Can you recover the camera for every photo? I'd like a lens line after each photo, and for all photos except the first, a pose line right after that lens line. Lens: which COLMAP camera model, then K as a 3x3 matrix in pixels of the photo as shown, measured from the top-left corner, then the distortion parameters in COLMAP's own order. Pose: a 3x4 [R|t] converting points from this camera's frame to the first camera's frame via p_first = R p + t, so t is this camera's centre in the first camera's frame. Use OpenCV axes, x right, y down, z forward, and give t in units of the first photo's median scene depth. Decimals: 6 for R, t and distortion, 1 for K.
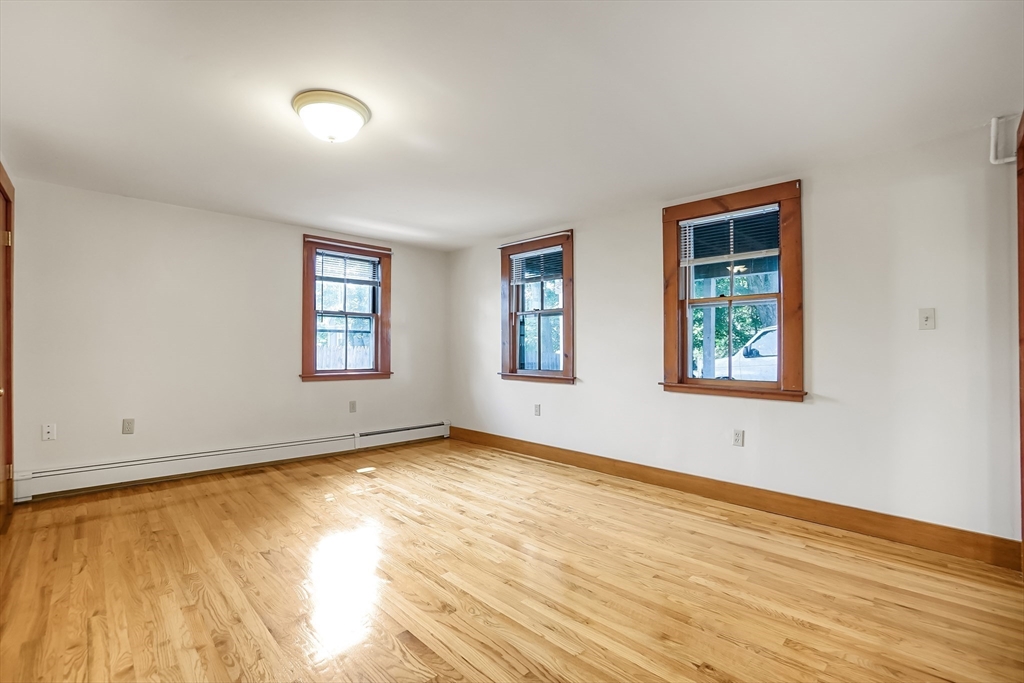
lens RADIAL K [[452.0, 0, 504.9], [0, 452.0, 347.0], [0, 0, 1]] dist [-0.041474, 0.007945]
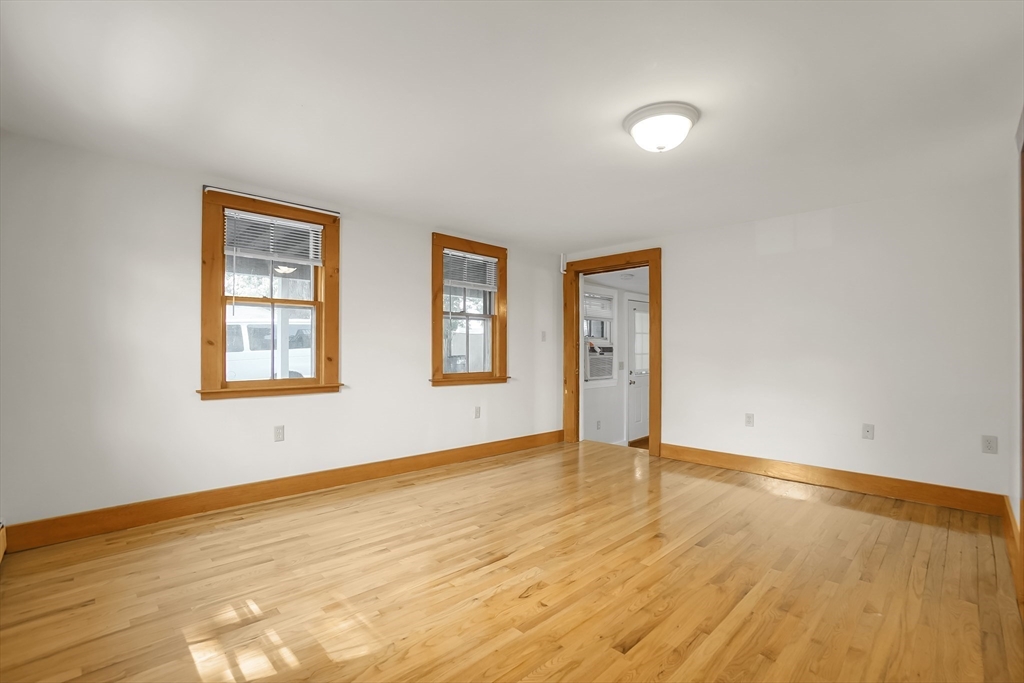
lens RADIAL K [[452.0, 0, 504.5], [0, 452.0, 347.0], [0, 0, 1]] dist [-0.041474, 0.007945]
pose [[0.004469, 0.005739, 0.999974, -0.891799], [-0.012635, 0.999904, -0.005682, -0.003447], [-0.999910, -0.012609, 0.004541, 0.852439]]
